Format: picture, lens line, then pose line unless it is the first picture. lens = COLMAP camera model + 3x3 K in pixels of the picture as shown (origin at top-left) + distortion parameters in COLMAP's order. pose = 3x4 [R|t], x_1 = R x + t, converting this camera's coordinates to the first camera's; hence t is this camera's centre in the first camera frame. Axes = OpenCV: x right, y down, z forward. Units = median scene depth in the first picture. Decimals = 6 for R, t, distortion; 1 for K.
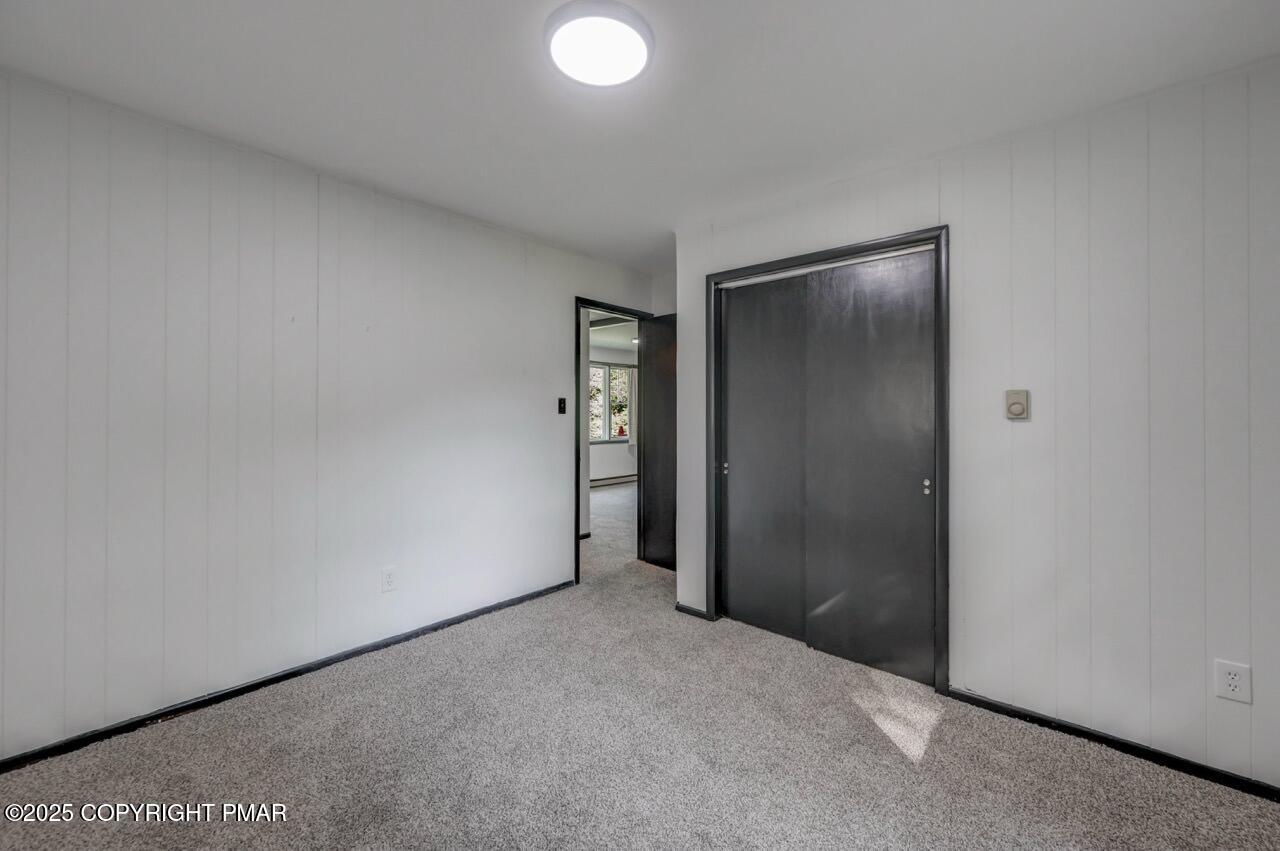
lens RADIAL K [[509.5, 0, 635.2], [0, 509.5, 420.4], [0, 0, 1]] dist [-0.001324, 0.001156]
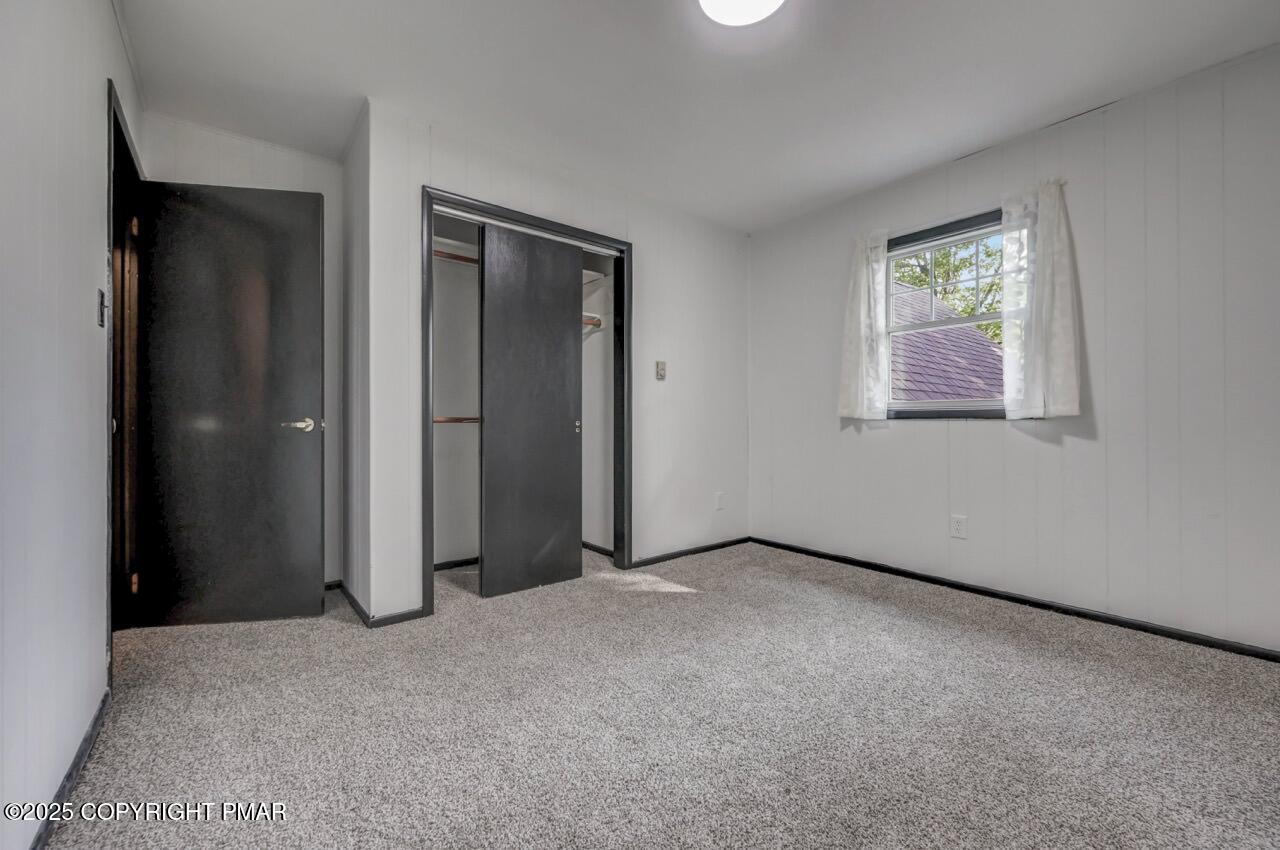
lens RADIAL K [[509.5, 0, 634.4], [0, 509.5, 419.0], [0, 0, 1]] dist [-0.001324, 0.001156]
pose [[0.188901, -0.004587, 0.981985, -0.869338], [0.011223, 0.999934, 0.002512, 0.119216], [-0.981932, 0.010547, 0.188940, 0.767245]]
